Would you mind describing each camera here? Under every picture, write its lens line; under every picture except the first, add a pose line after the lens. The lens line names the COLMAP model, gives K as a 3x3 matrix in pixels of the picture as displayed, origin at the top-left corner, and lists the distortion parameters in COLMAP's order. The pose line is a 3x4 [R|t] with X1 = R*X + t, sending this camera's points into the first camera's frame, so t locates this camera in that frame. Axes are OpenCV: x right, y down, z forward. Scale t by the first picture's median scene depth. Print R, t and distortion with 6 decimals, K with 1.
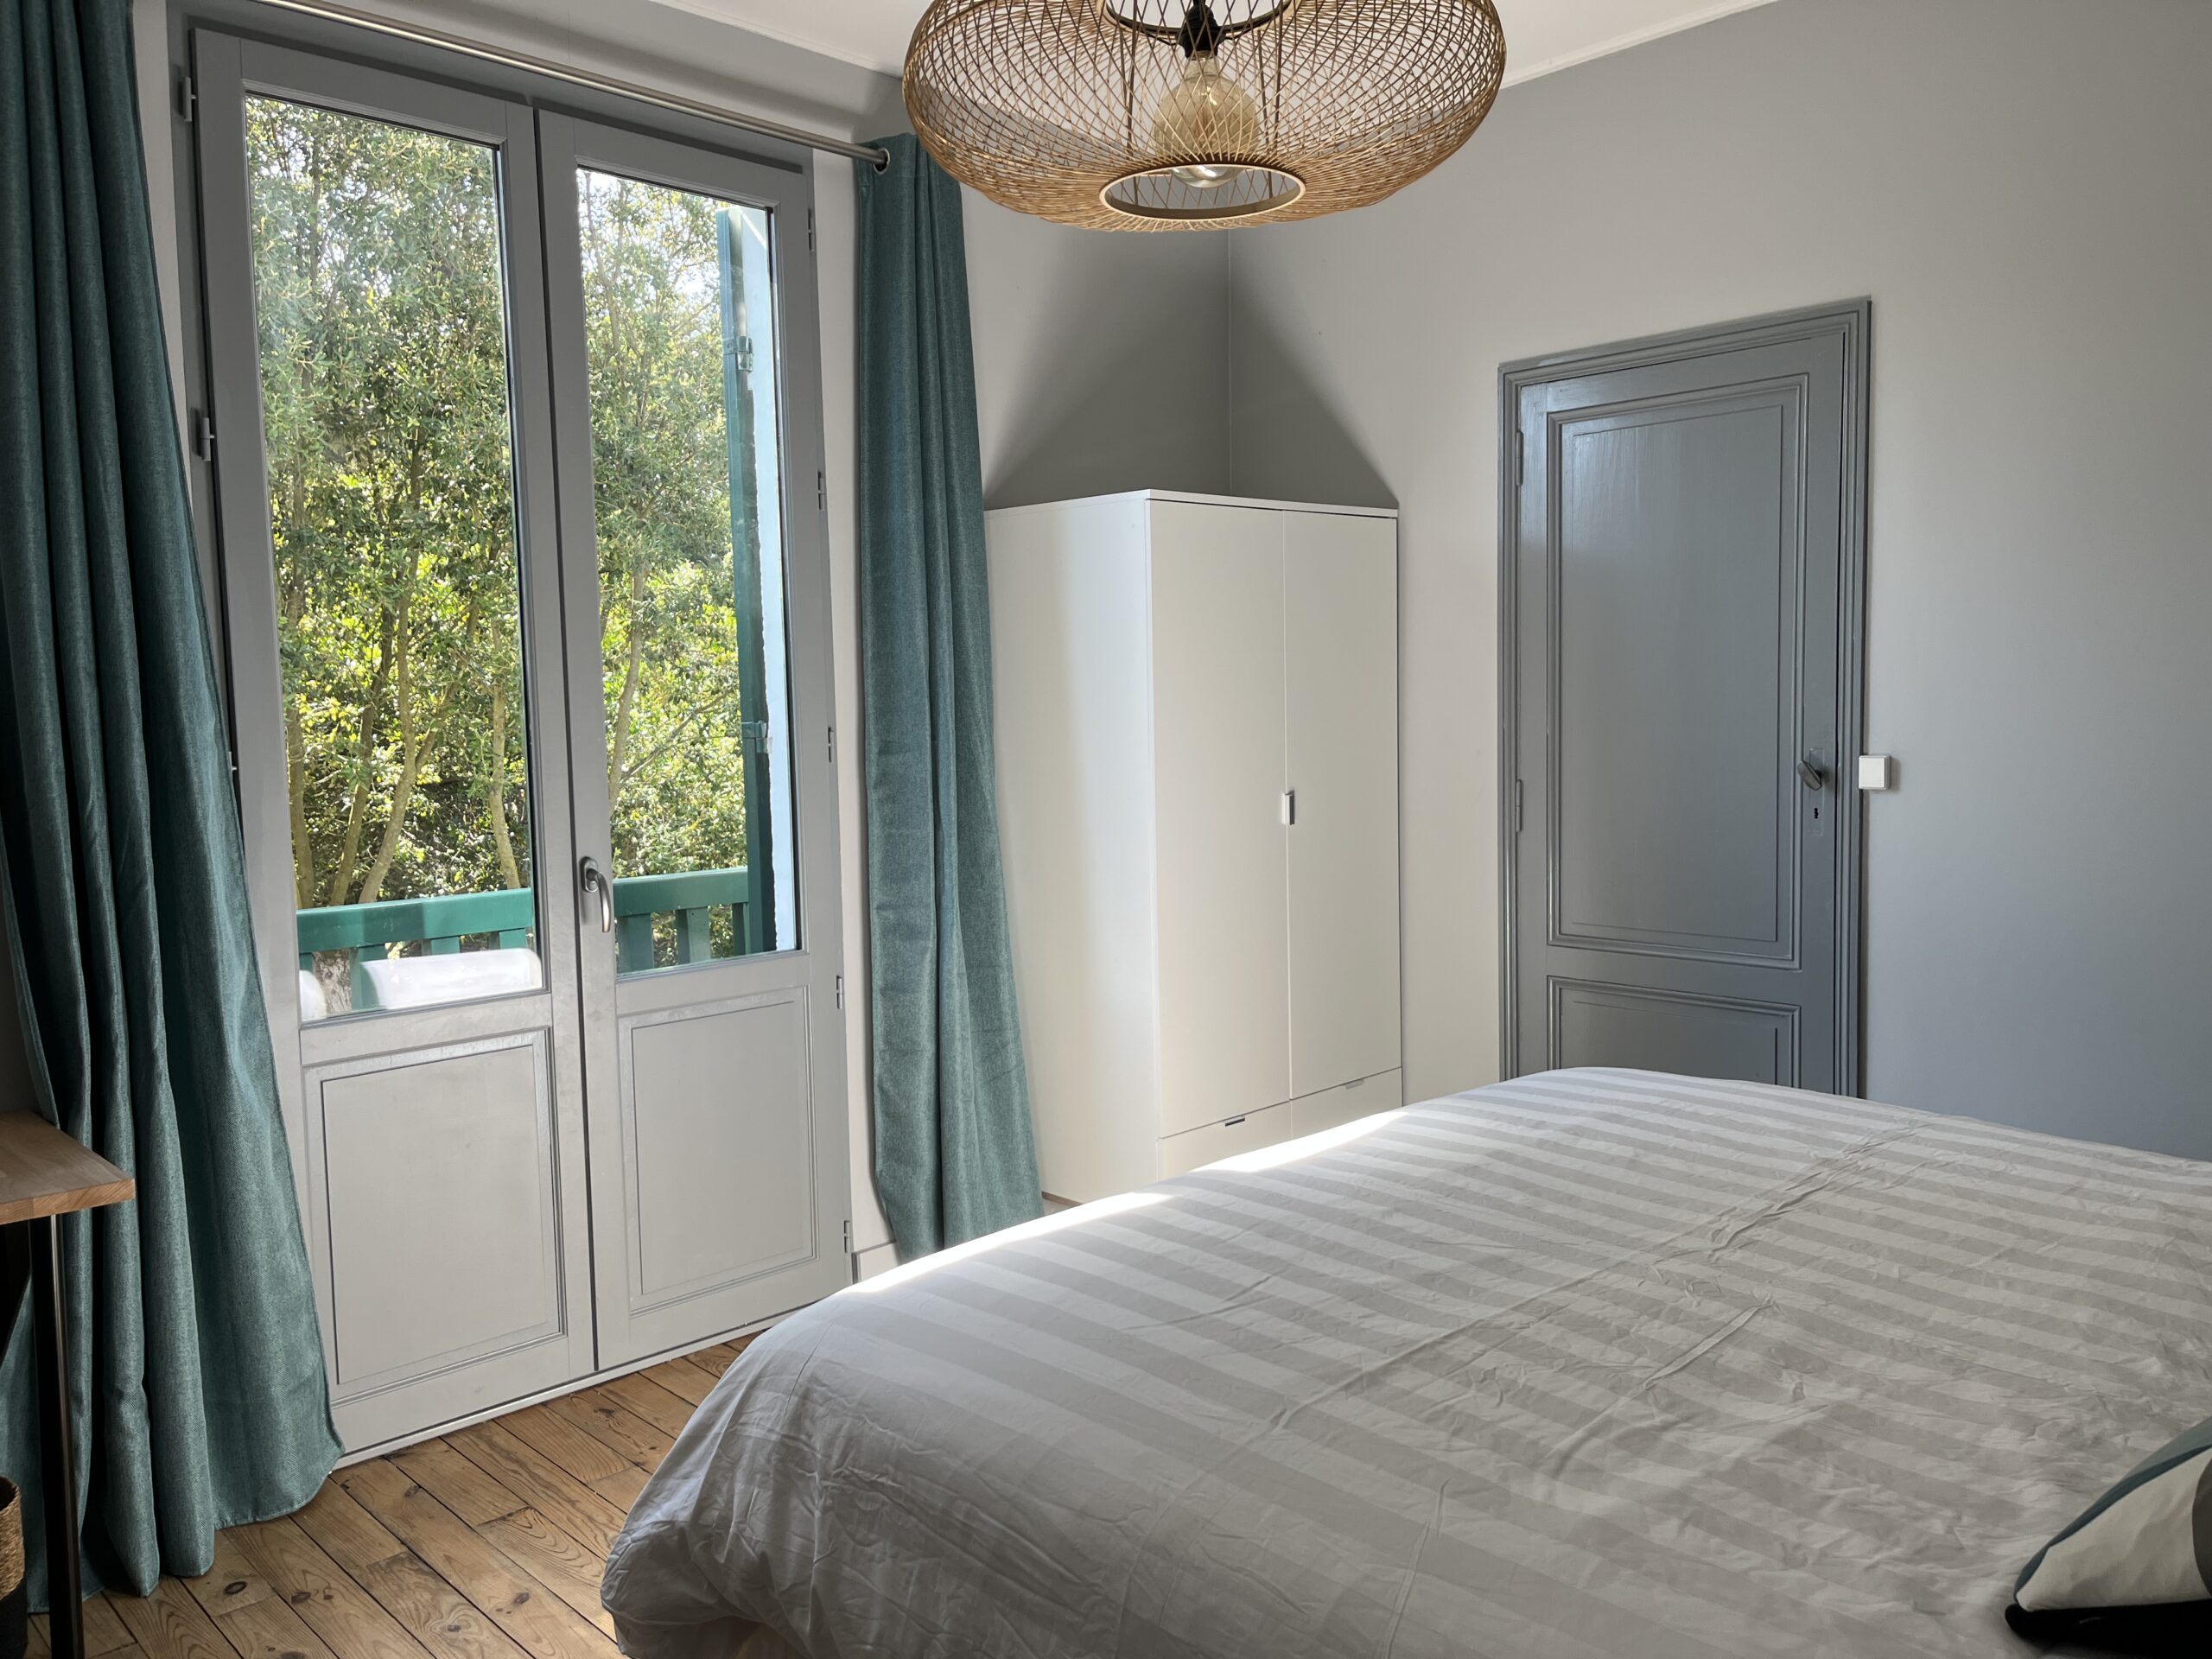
lens RADIAL K [[1667.4, 0, 1109.8], [0, 1667.4, 827.2], [0, 0, 1]] dist [0.033121, -0.001234]
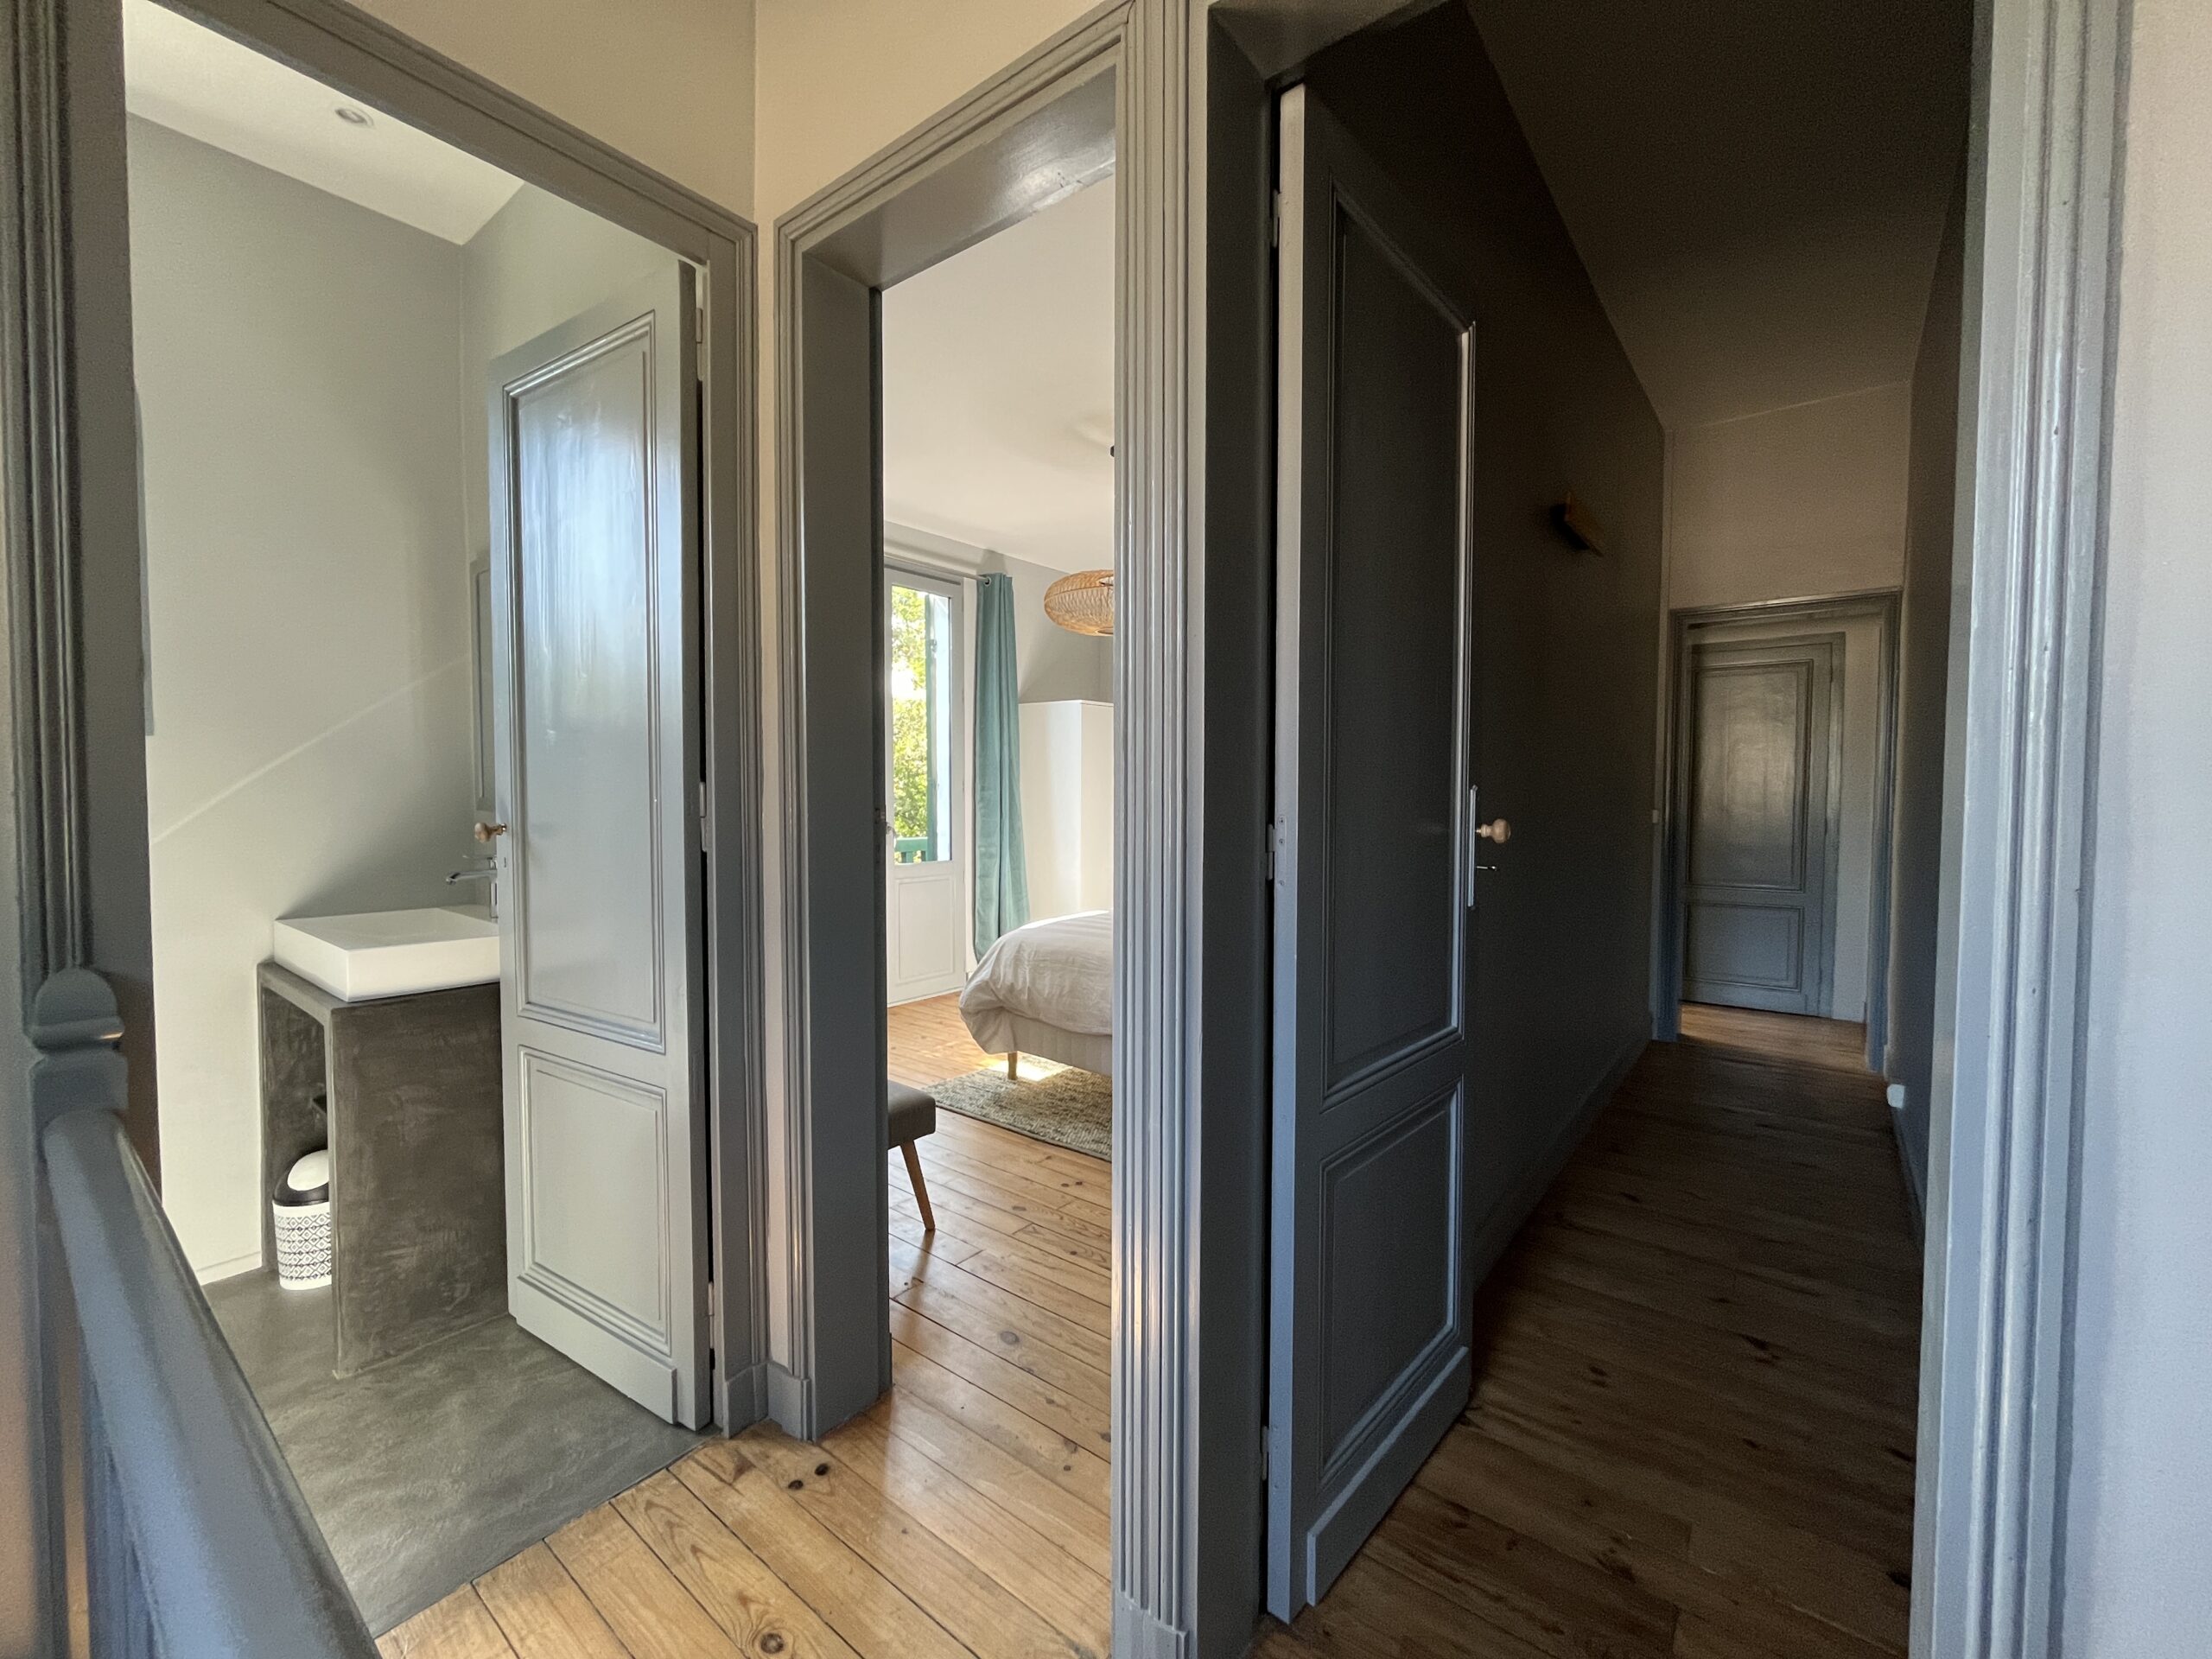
lens RADIAL K [[909.6, 0, 1110.3], [0, 909.6, 822.8], [0, 0, 1]] dist [-0.002575, 0.000380]
pose [[0.990965, 0.016411, 0.133117, -0.170149], [-0.010562, 0.998952, -0.044528, 0.100634], [-0.133708, 0.042720, 0.990100, -0.706179]]
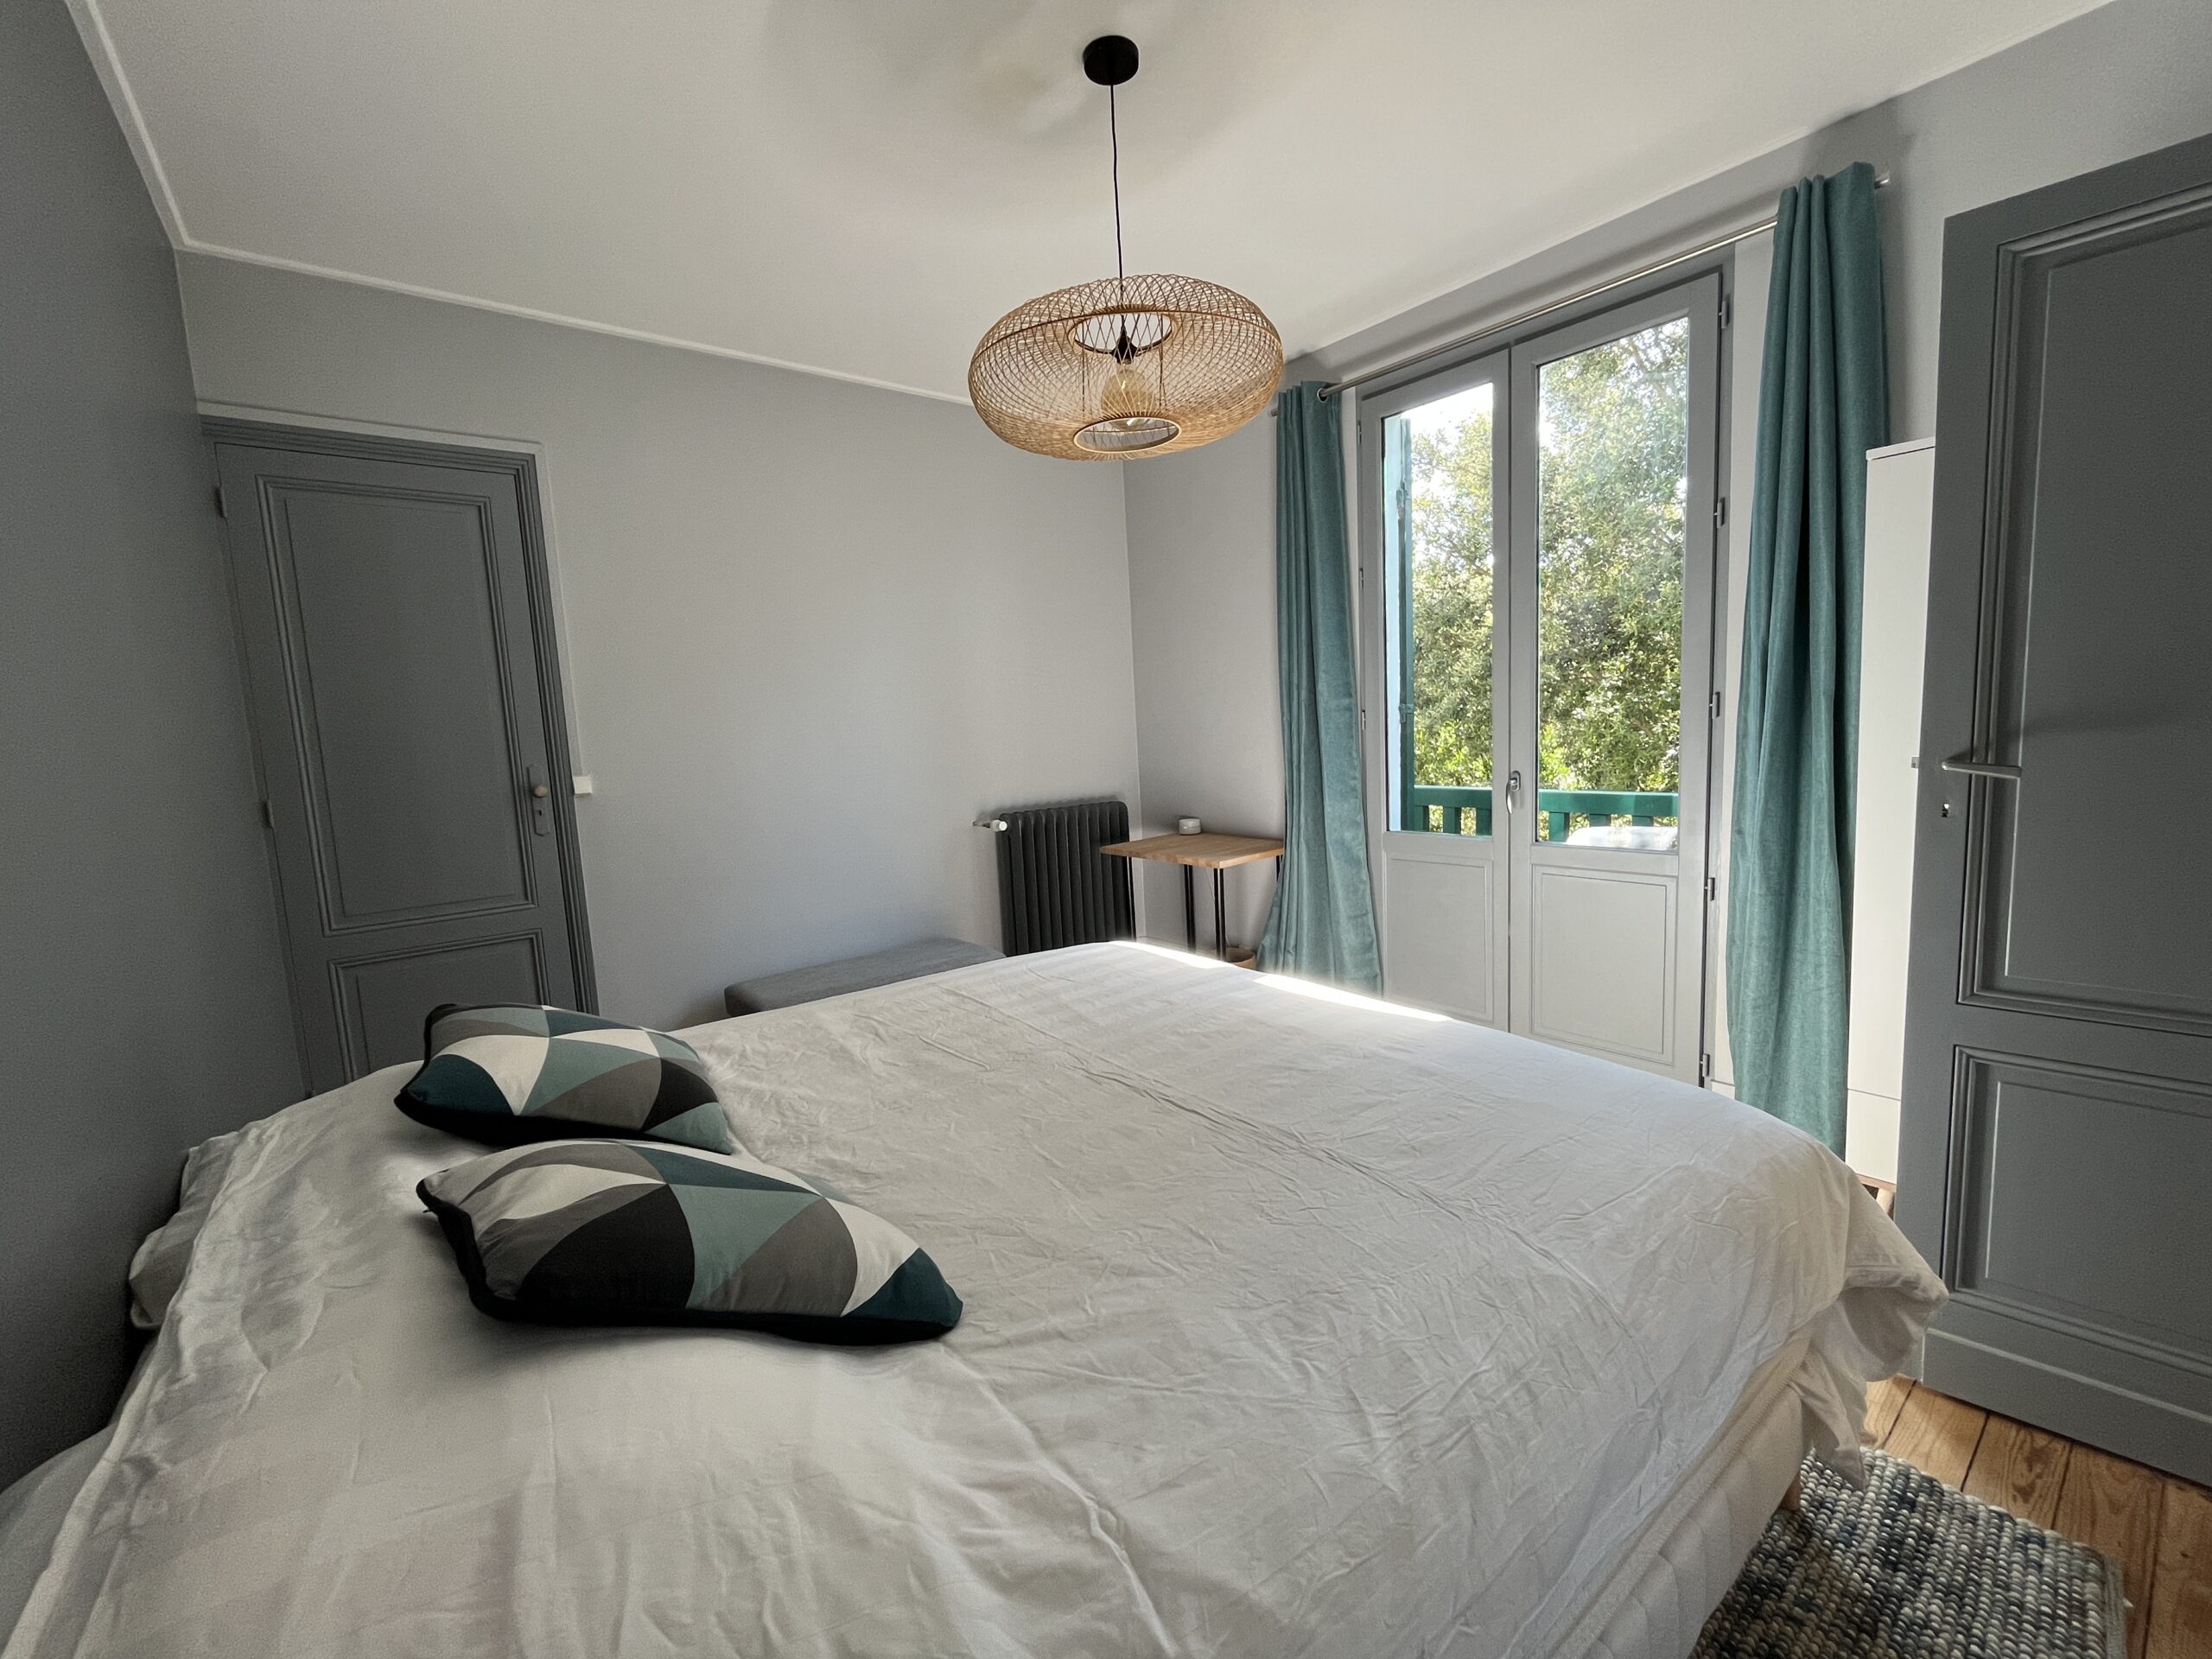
lens RADIAL K [[909.6, 0, 1091.9], [0, 909.6, 828.7], [0, 0, 1]] dist [-0.002575, 0.000380]
pose [[-0.105575, 0.136137, -0.985049, 0.821716], [-0.029277, 0.989730, 0.139921, -0.054331], [0.993980, 0.043611, -0.100505, 0.782464]]
